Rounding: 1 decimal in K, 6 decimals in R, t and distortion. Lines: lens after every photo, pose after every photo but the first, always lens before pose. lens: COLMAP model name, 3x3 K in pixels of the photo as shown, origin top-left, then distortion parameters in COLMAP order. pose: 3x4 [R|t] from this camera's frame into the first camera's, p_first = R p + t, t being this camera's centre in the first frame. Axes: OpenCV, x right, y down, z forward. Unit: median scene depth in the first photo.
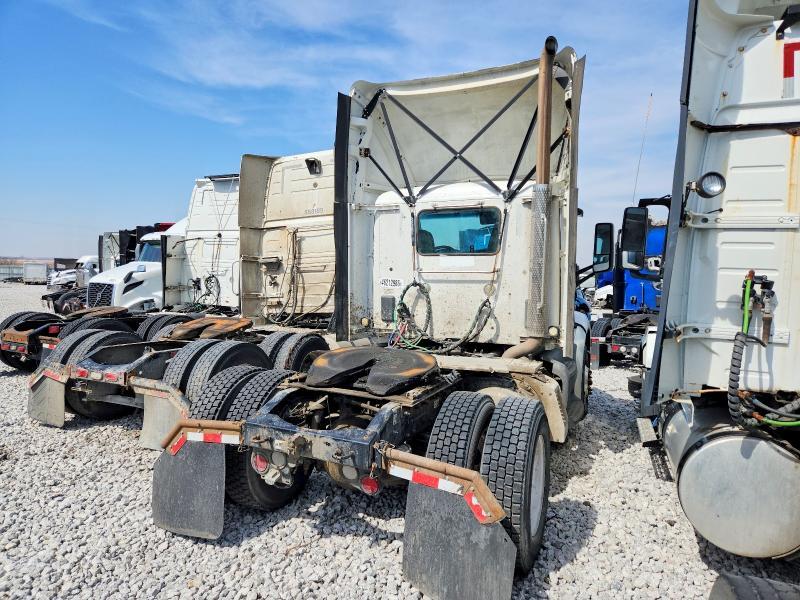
lens RADIAL K [[522.5, 0, 379.6], [0, 522.5, 301.2], [0, 0, 1]] dist [-0.038630, -0.001332]
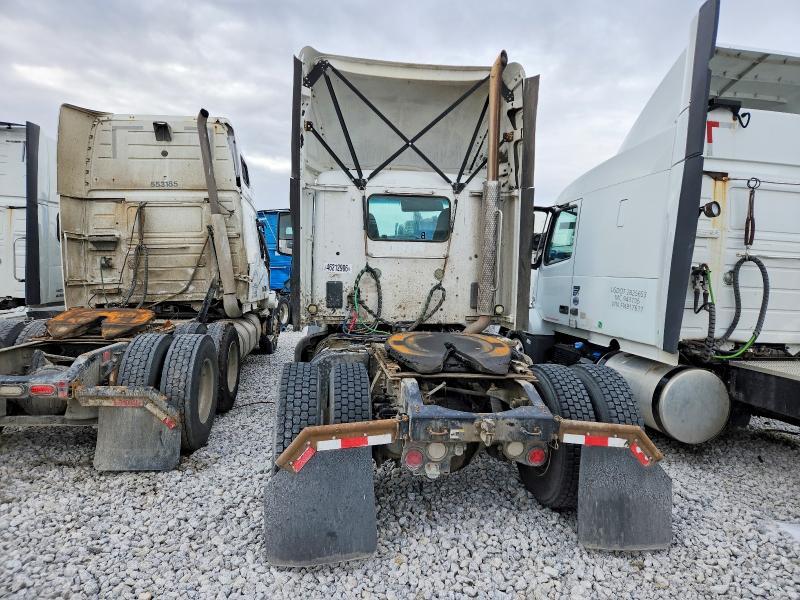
lens RADIAL K [[522.5, 0, 379.6], [0, 522.5, 301.2], [0, 0, 1]] dist [-0.038630, -0.001332]
pose [[0.852237, -0.022561, 0.522669, -0.429873], [0.009391, 0.999568, 0.027834, 0.002105], [-0.523071, -0.018813, 0.852081, 0.141981]]
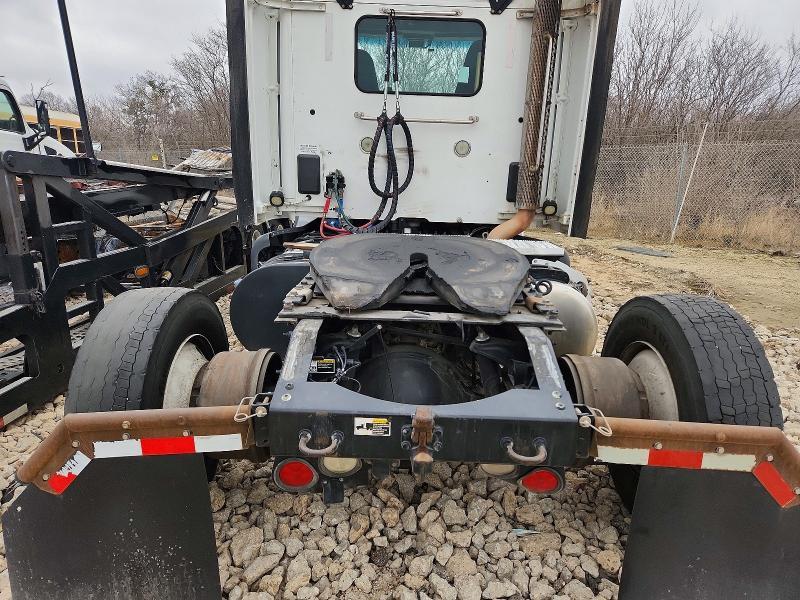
lens RADIAL K [[563.5, 0, 388.1], [0, 563.5, 303.3], [0, 0, 1]] dist [0.004042, 0.001059]
pose [[0.910691, -0.088202, 0.403561, -0.202022], [0.002028, 0.977882, 0.209148, 0.025288], [-0.413082, -0.189651, 0.890728, 0.298931]]
